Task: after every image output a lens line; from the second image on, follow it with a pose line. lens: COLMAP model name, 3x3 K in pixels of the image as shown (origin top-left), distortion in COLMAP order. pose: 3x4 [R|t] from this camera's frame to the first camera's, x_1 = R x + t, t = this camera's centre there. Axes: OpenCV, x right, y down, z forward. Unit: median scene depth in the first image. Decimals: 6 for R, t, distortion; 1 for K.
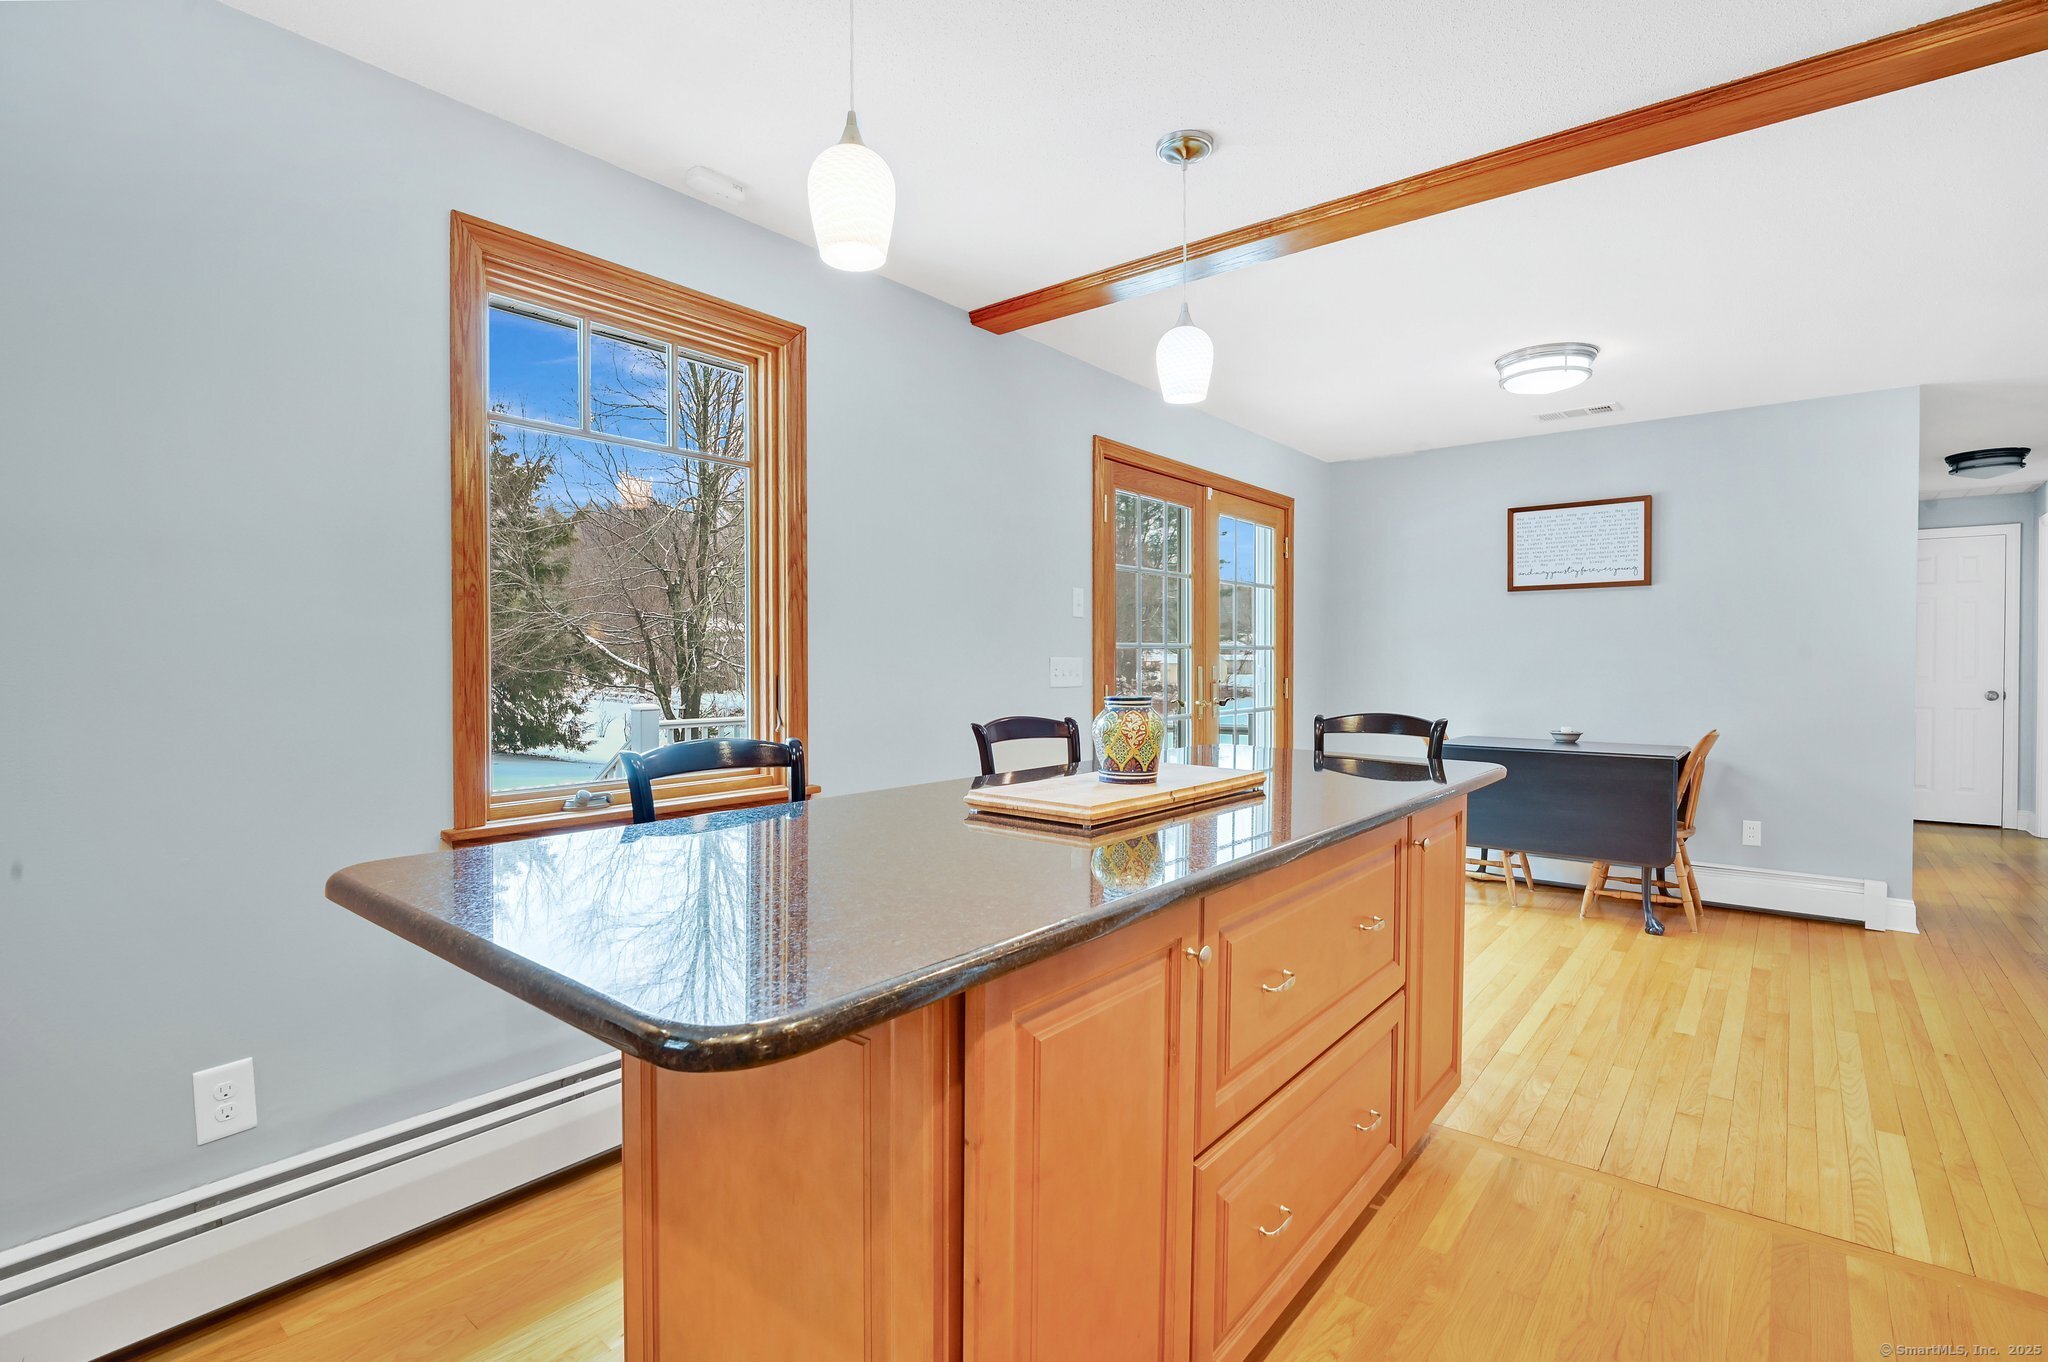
lens RADIAL K [[961.6, 0, 1035.6], [0, 961.6, 683.8], [0, 0, 1]] dist [-0.000171, -0.008686]
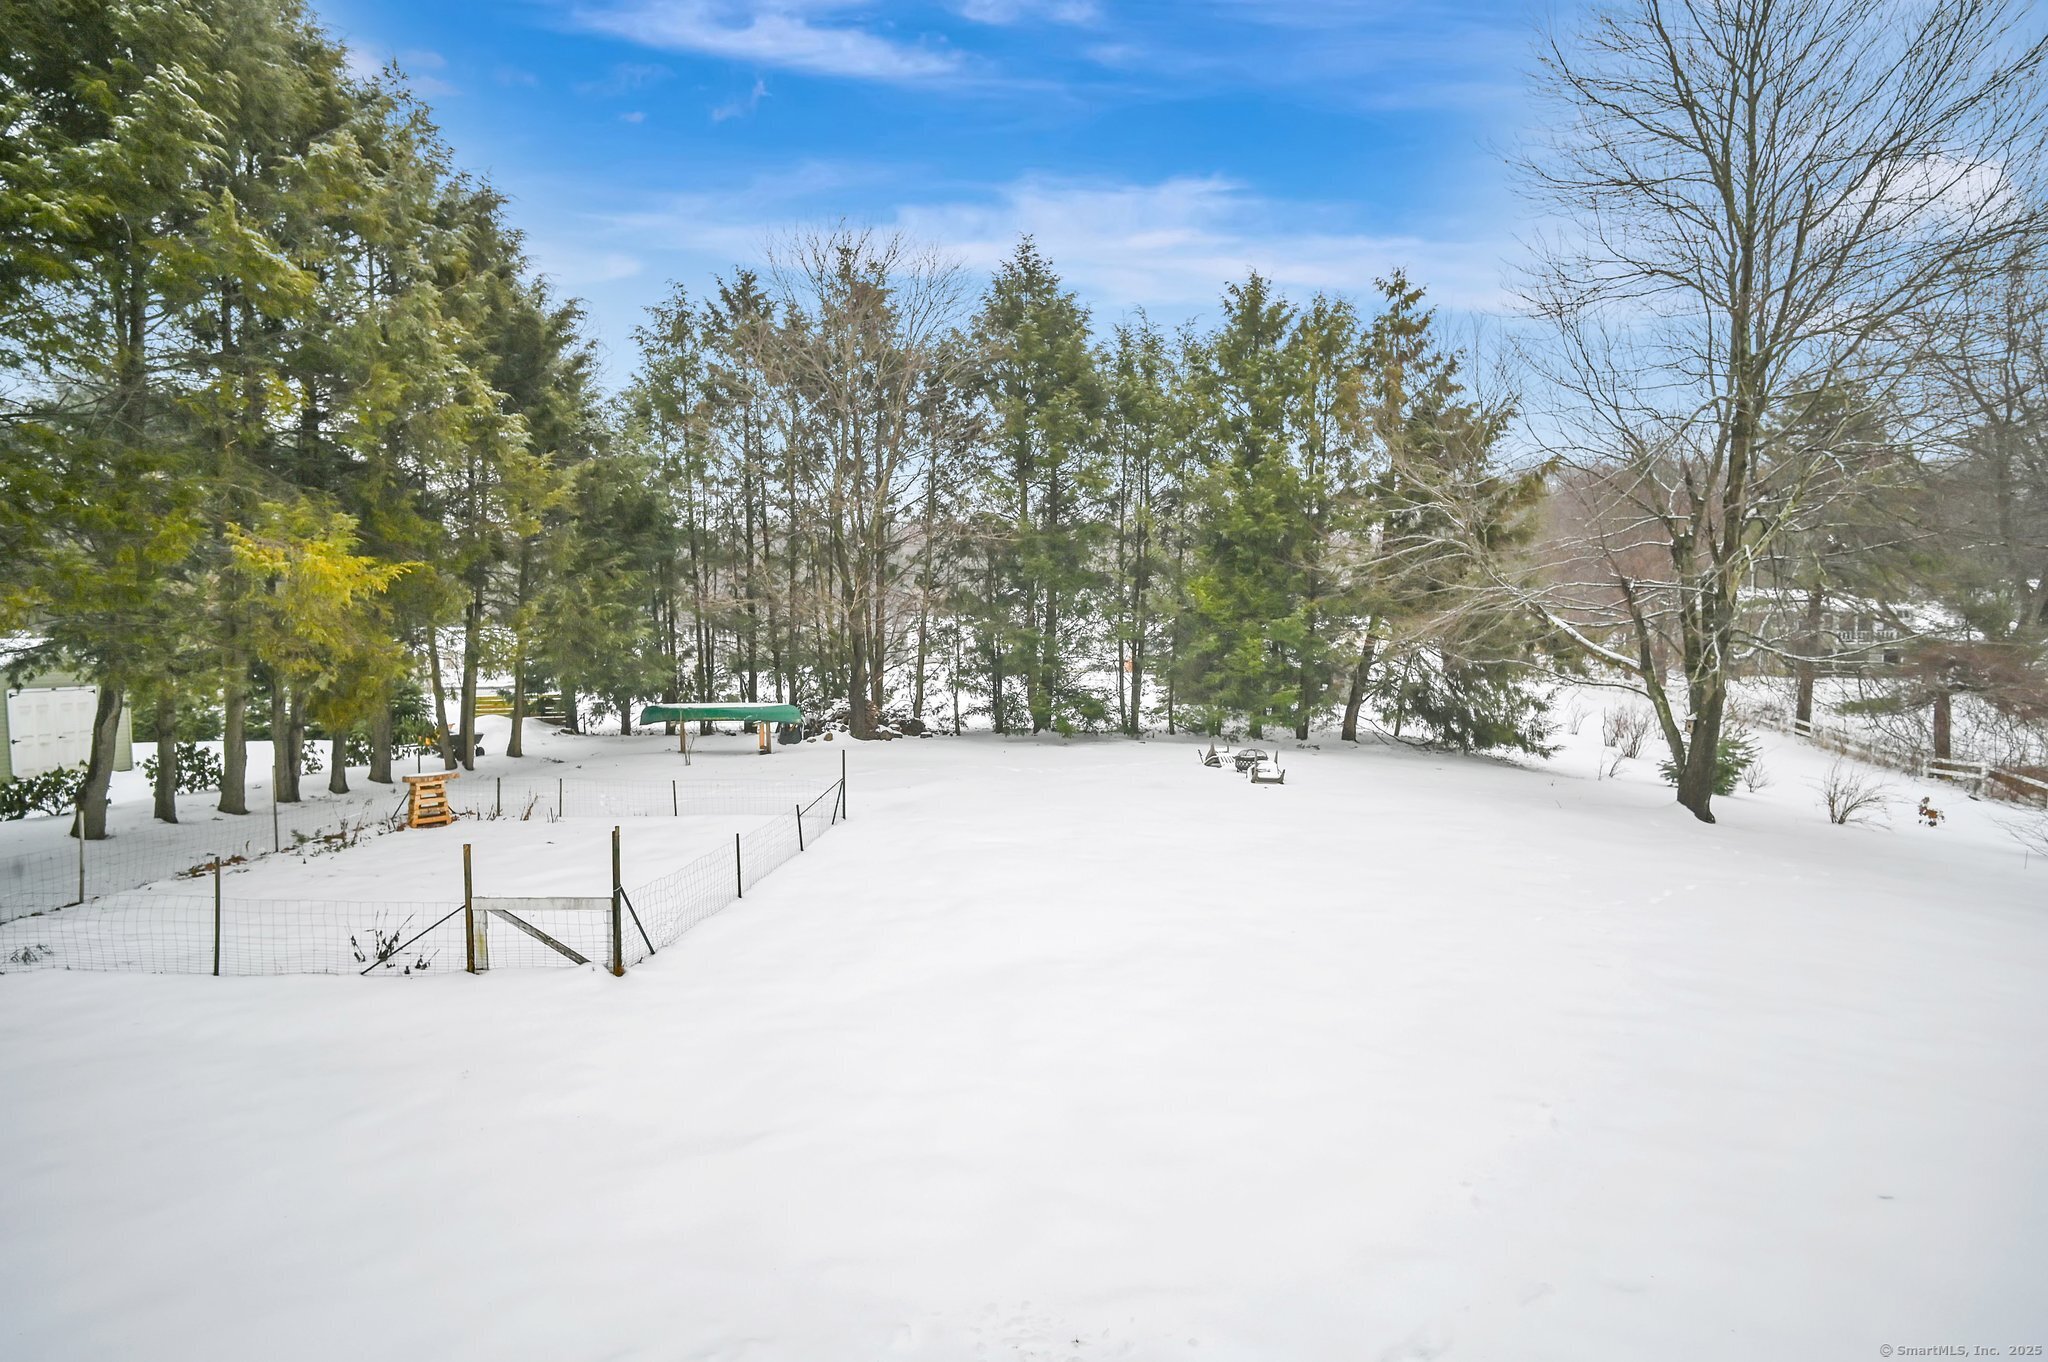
lens RADIAL K [[961.6, 0, 1035.6], [0, 961.6, 683.8], [0, 0, 1]] dist [-0.000171, -0.008686]
pose [[0.588666, 0.030838, -0.807788, -0.080514], [-0.012784, 0.999502, 0.028840, -0.011194], [0.808275, -0.006650, 0.588767, 0.195661]]
